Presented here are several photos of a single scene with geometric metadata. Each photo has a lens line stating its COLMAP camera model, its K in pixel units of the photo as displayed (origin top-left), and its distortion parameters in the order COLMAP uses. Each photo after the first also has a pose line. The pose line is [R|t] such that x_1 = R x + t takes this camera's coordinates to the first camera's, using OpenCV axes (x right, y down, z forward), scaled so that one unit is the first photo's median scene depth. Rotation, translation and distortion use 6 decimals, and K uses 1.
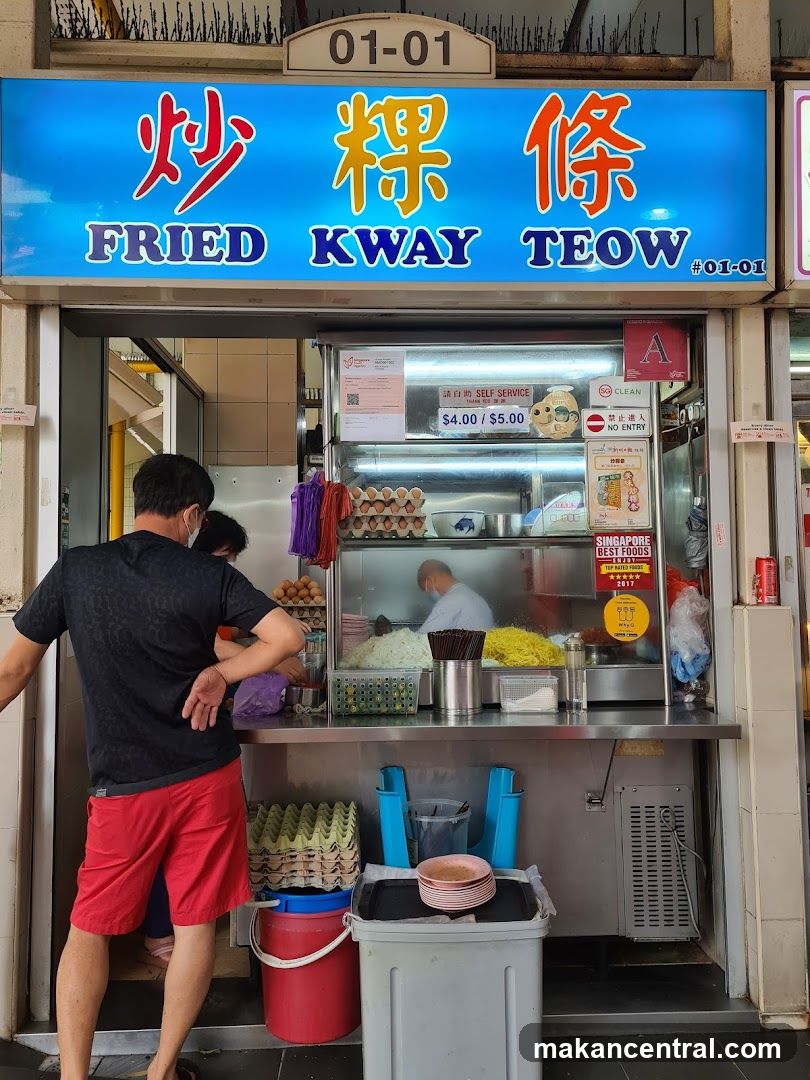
lens RADIAL K [[797.5, 0, 394.1], [0, 797.5, 532.4], [0, 0, 1]] dist [0.065455, -0.054620]
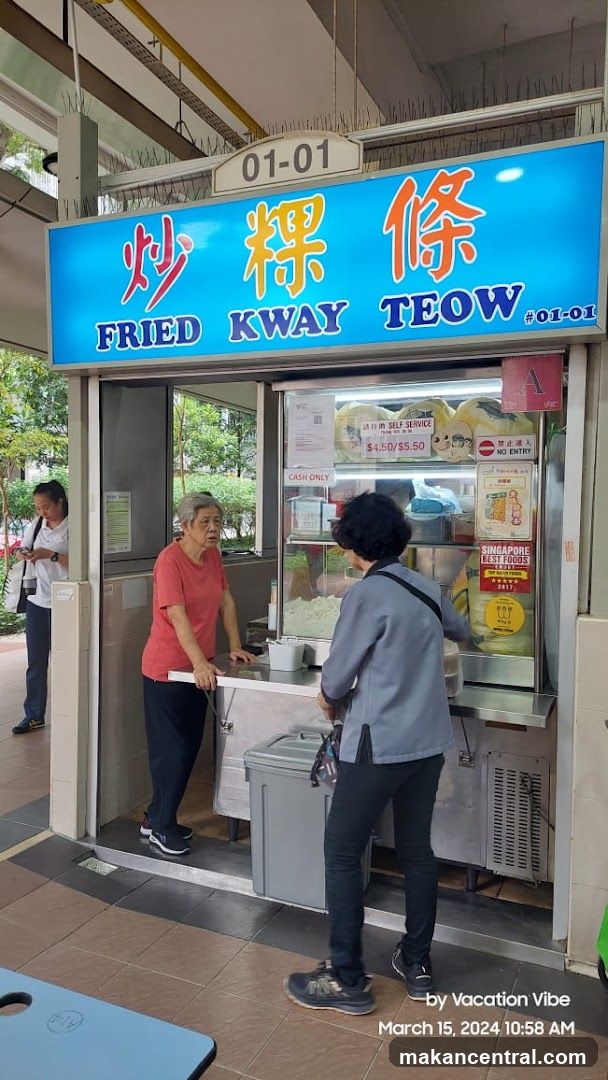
lens RADIAL K [[762.0, 0, 313.1], [0, 762.0, 541.1], [0, 0, 1]] dist [0.076464, -0.068051]
pose [[0.903633, 0.040888, -0.426351, 0.576954], [0.000290, 0.995374, 0.096073, -0.122800], [0.428307, -0.086938, 0.899441, -0.119433]]
